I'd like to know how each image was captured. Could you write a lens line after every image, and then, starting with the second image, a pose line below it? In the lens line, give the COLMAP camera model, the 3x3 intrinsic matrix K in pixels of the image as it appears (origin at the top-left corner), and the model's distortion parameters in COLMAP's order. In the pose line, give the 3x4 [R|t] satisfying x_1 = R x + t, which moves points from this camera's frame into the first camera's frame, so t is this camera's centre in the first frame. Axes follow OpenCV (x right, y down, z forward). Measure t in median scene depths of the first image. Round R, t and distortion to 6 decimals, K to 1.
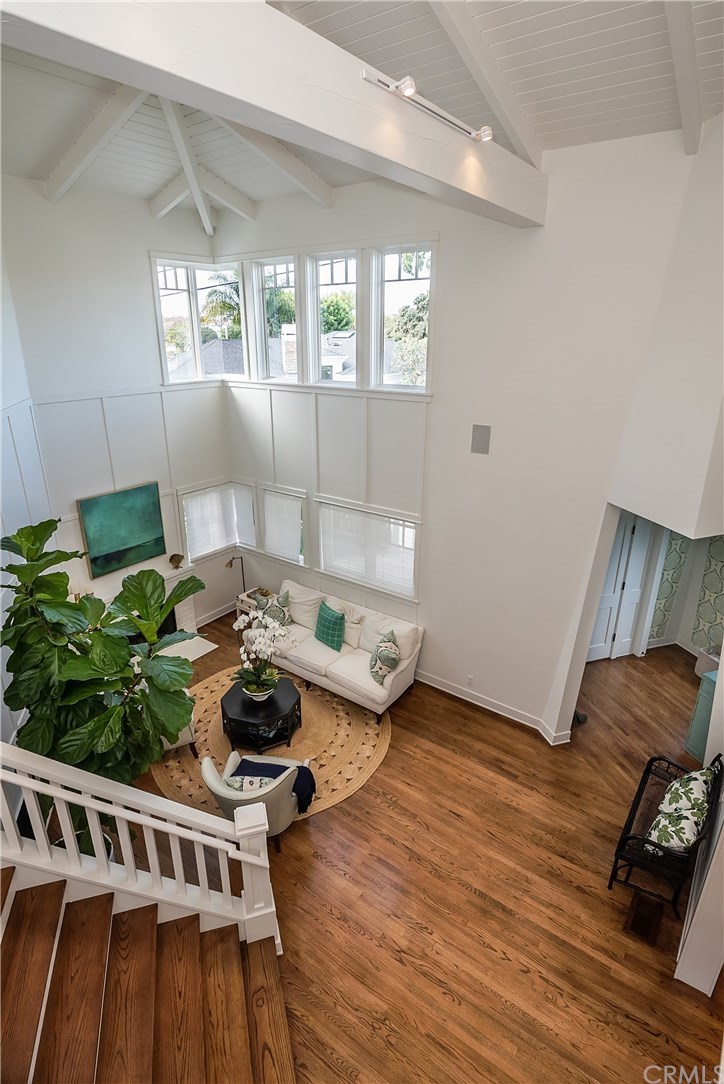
lens RADIAL K [[561.3, 0, 363.5], [0, 561.3, 538.8], [0, 0, 1]] dist [-0.002298, -0.000372]
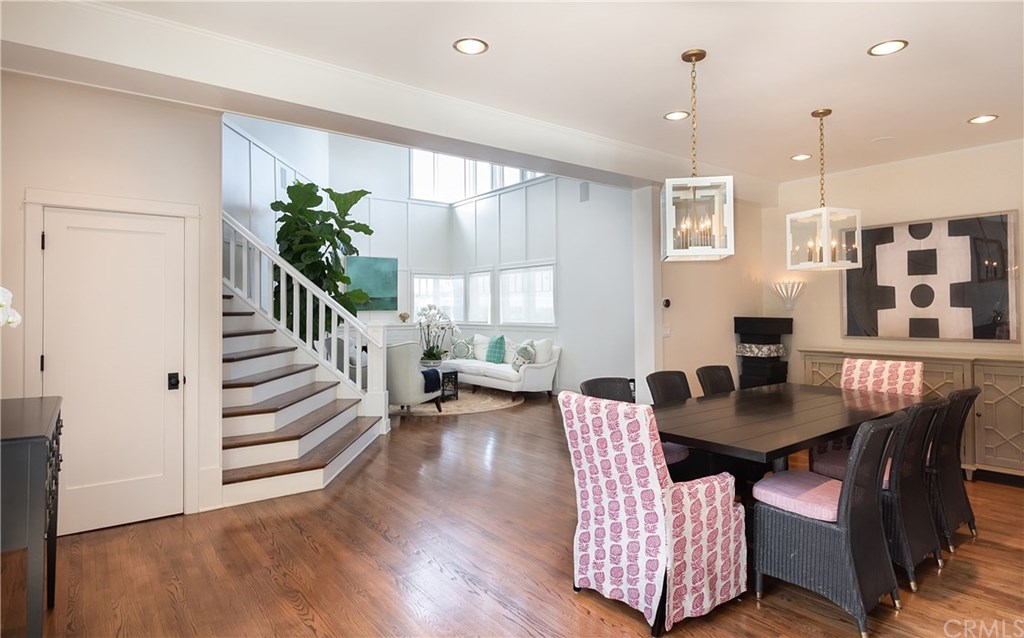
lens RADIAL K [[589.9, 0, 509.1], [0, 589.9, 319.2], [0, 0, 1]] dist [-0.002394, -0.000133]
pose [[0.957904, 0.001321, -0.287086, 0.376723], [-0.099076, 0.940074, -0.326258, 0.543737], [0.269452, 0.340967, 0.900632, -0.289440]]
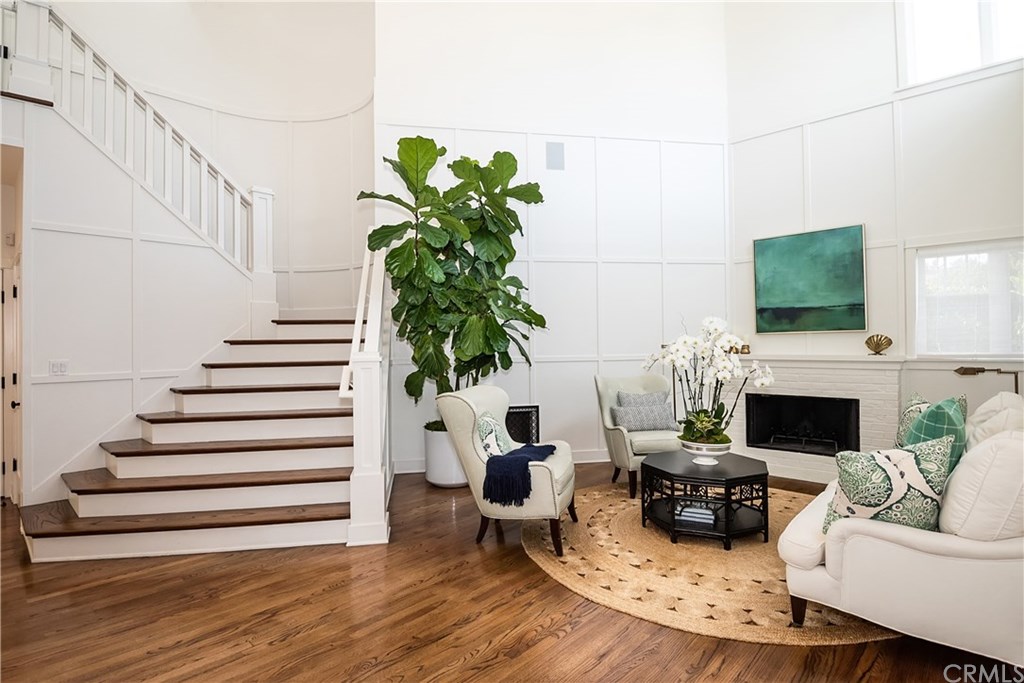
lens RADIAL K [[532.8, 0, 511.1], [0, 532.8, 337.0], [0, 0, 1]] dist [-0.002723, -0.011144]
pose [[-0.119421, -0.004126, -0.992835, 0.385820], [-0.340830, 0.939393, 0.037092, 0.171996], [0.932509, 0.342818, -0.113590, 0.706757]]
